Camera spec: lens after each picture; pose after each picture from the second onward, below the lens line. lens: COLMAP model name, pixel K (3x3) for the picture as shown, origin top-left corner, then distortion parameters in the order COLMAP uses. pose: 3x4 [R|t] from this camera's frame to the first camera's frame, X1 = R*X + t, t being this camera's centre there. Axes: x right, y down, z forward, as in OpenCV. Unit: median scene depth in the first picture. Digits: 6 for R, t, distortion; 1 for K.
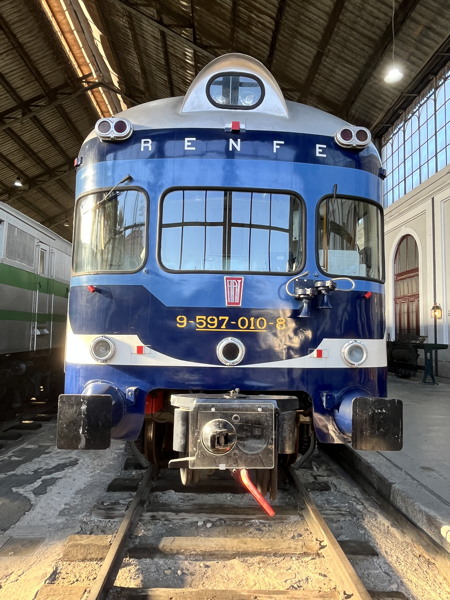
lens RADIAL K [[380.5, 0, 225.2], [0, 380.5, 298.7], [0, 0, 1]] dist [0.002392, -0.001539]
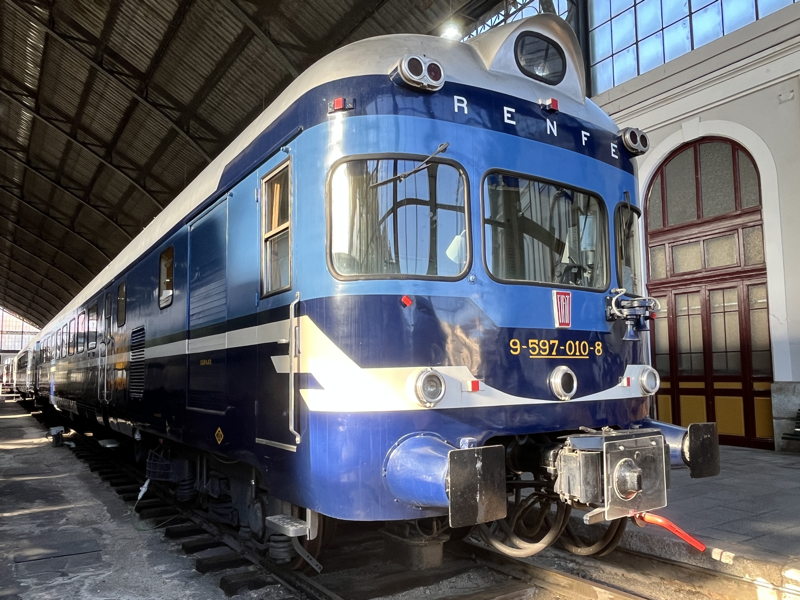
lens RADIAL K [[621.6, 0, 401.8], [0, 621.6, 302.1], [0, 0, 1]] dist [0.011133, 0.005840]
pose [[0.843283, 0.029715, 0.536648, -0.989362], [-0.027508, 0.999548, -0.012120, -0.009373], [-0.536766, -0.004542, 0.843719, 0.056555]]
